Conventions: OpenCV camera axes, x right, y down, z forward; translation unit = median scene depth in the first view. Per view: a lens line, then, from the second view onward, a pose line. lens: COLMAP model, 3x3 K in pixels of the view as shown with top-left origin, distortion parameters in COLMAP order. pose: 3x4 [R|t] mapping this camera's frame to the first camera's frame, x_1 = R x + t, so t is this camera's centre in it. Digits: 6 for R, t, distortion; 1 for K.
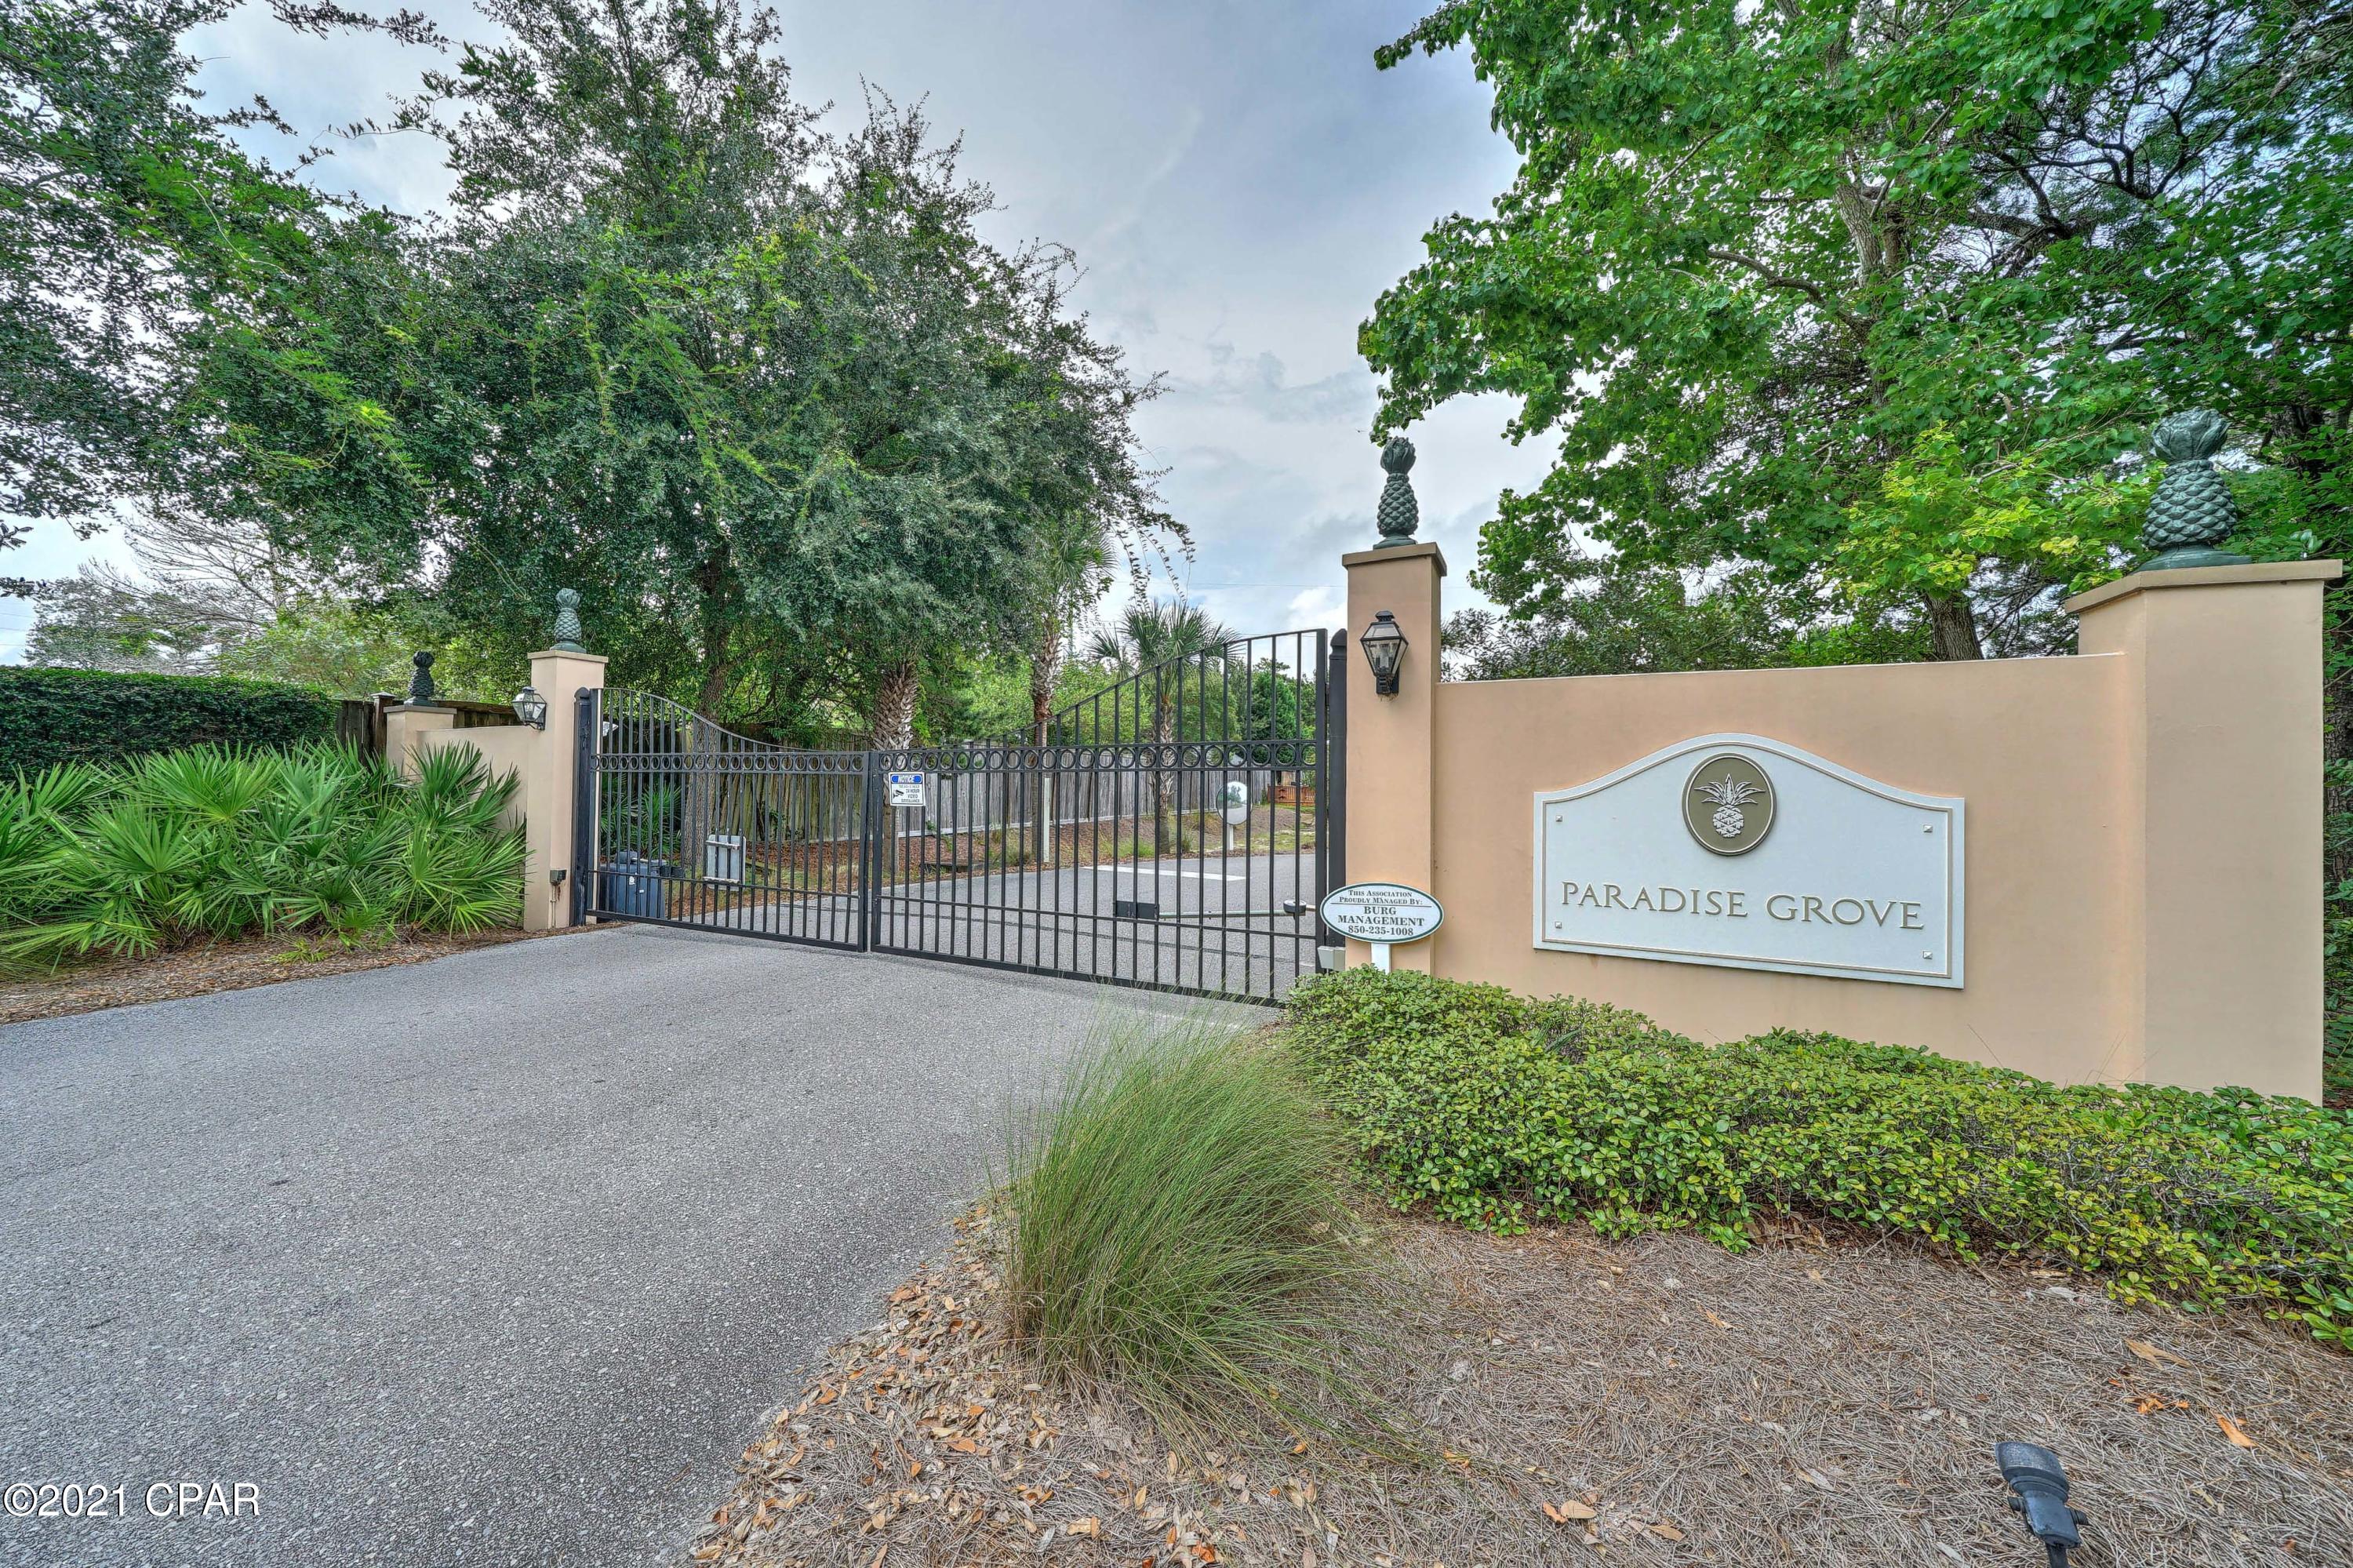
lens RADIAL K [[820.2, 0, 1176.5], [0, 820.2, 784.0], [0, 0, 1]] dist [-0.000010, 0.000051]
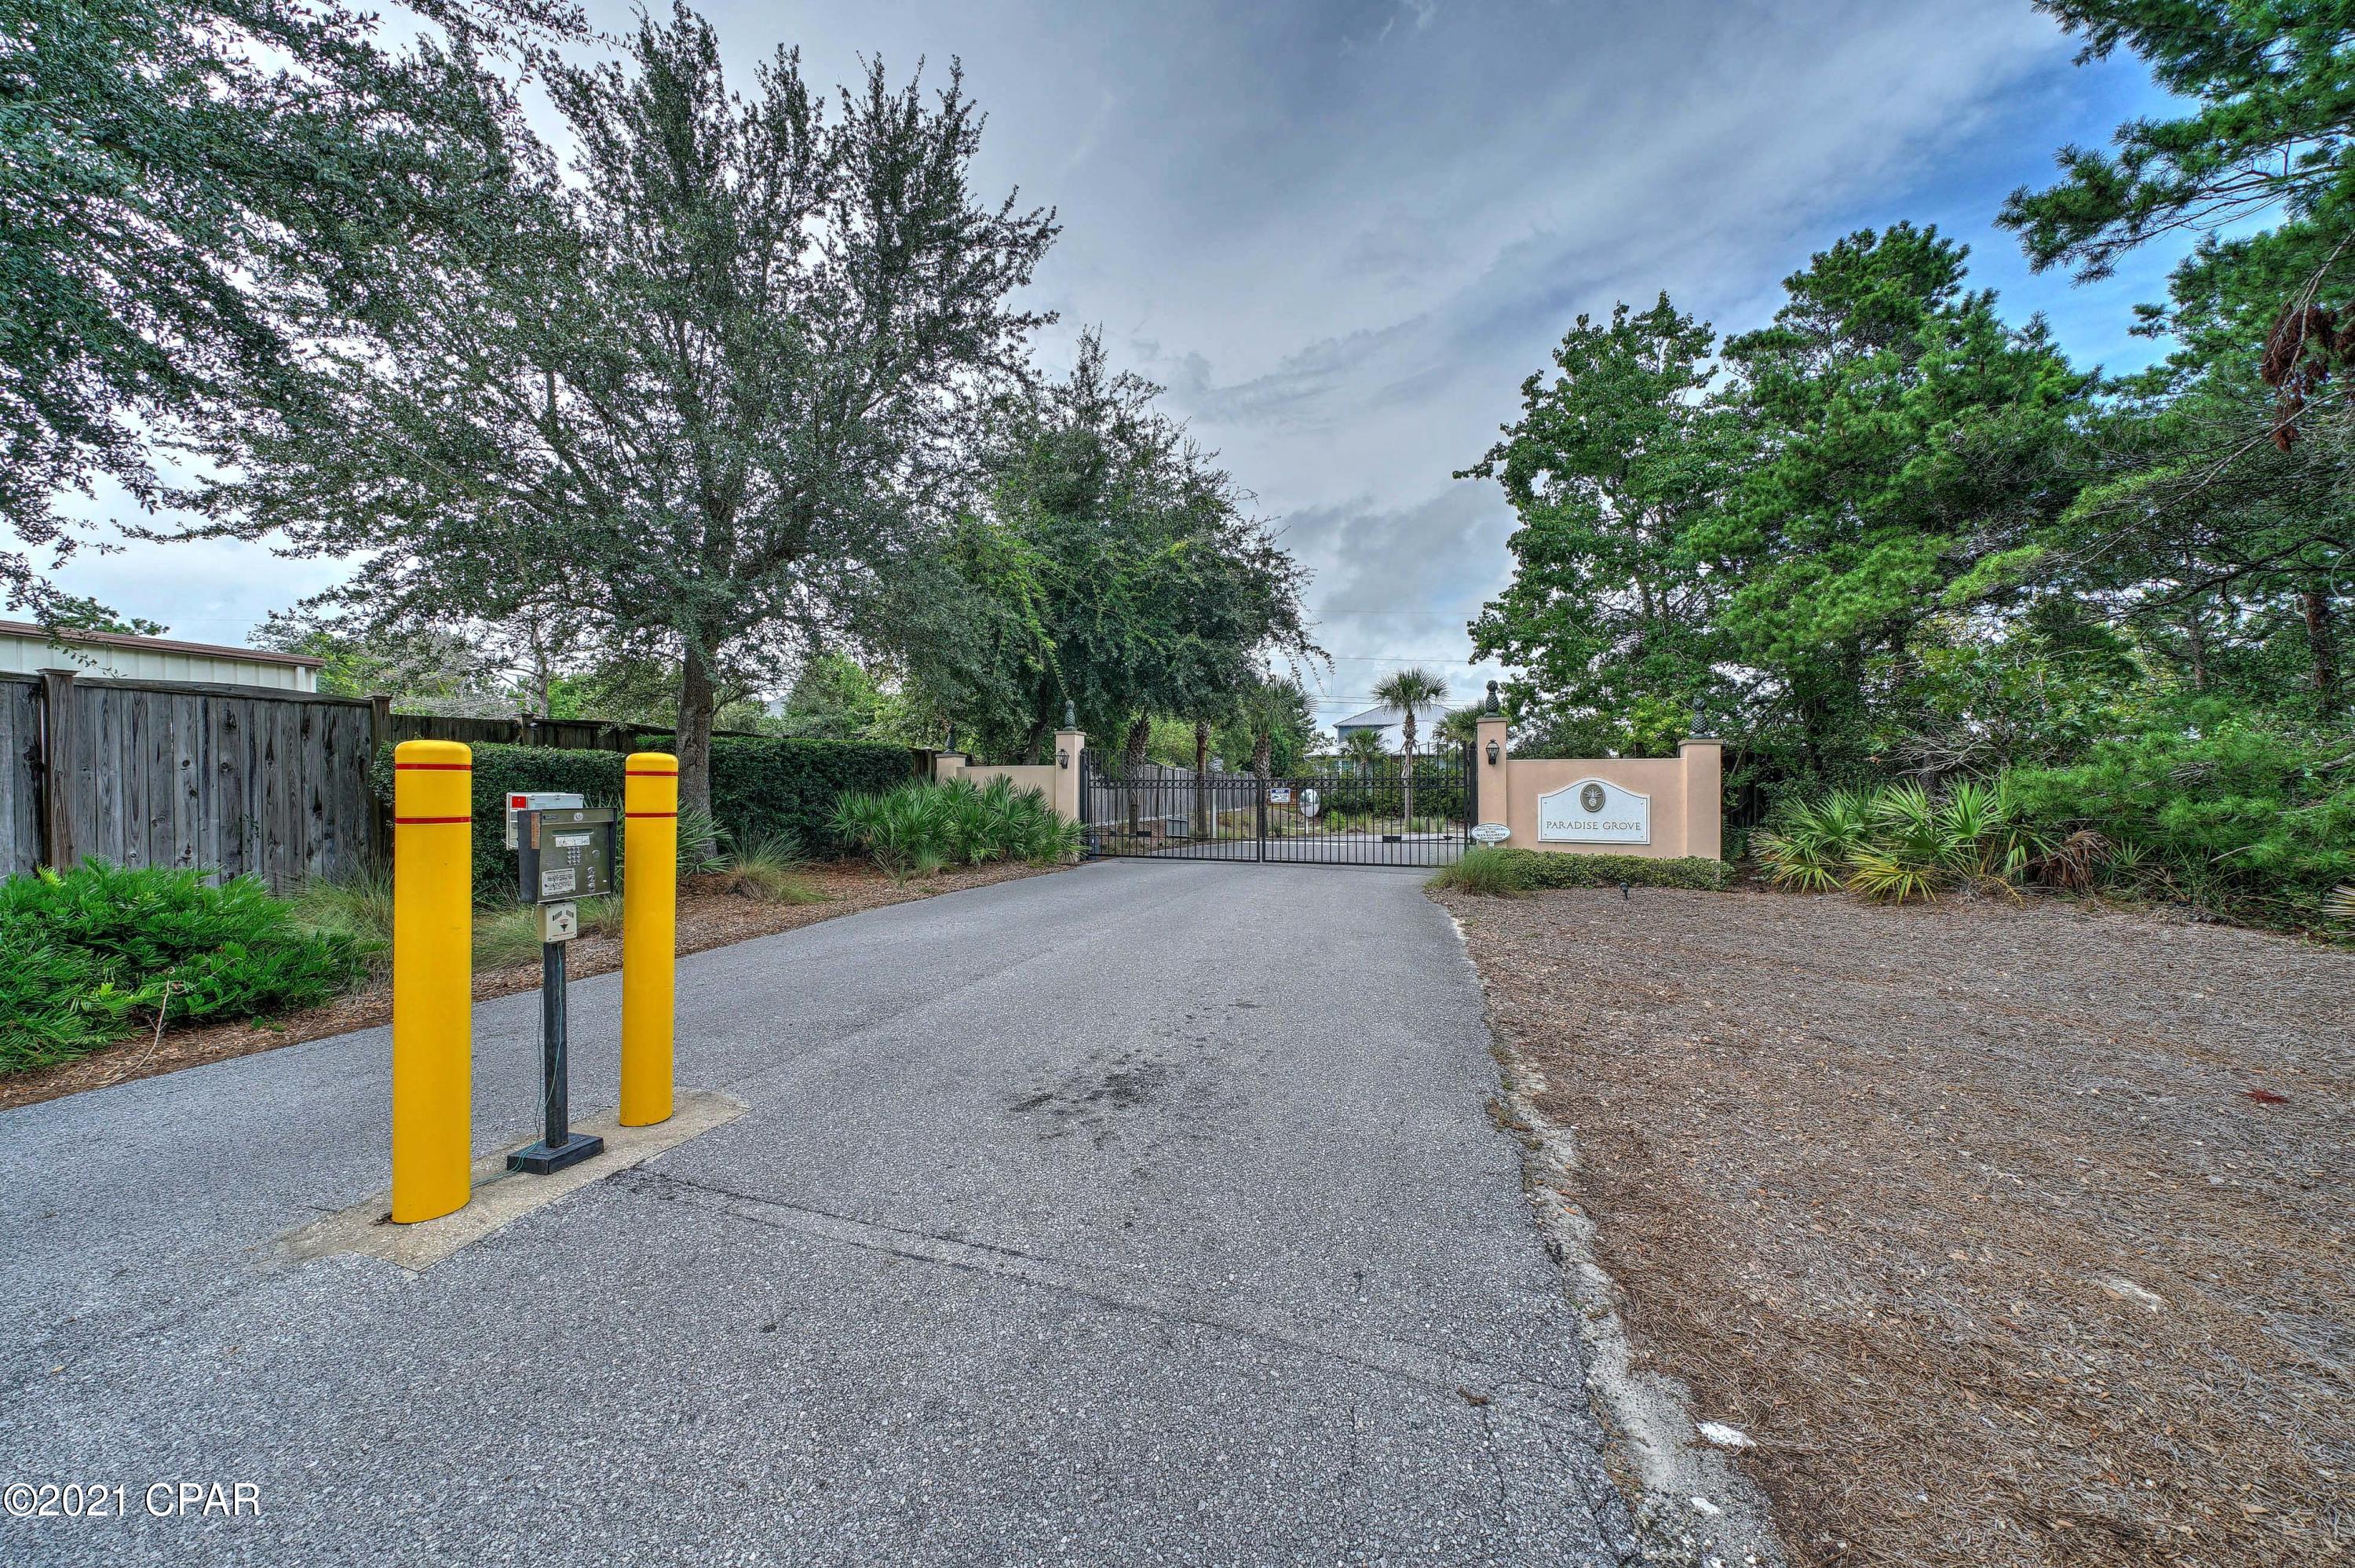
lens RADIAL K [[792.8, 0, 1177.5], [0, 792.8, 784.0], [0, 0, 1]] dist [-0.000672, -0.000073]
pose [[0.998099, -0.002096, 0.061587, -1.105022], [0.002792, 0.999933, -0.011215, -0.000861], [-0.061560, 0.011366, 0.998039, -1.918541]]
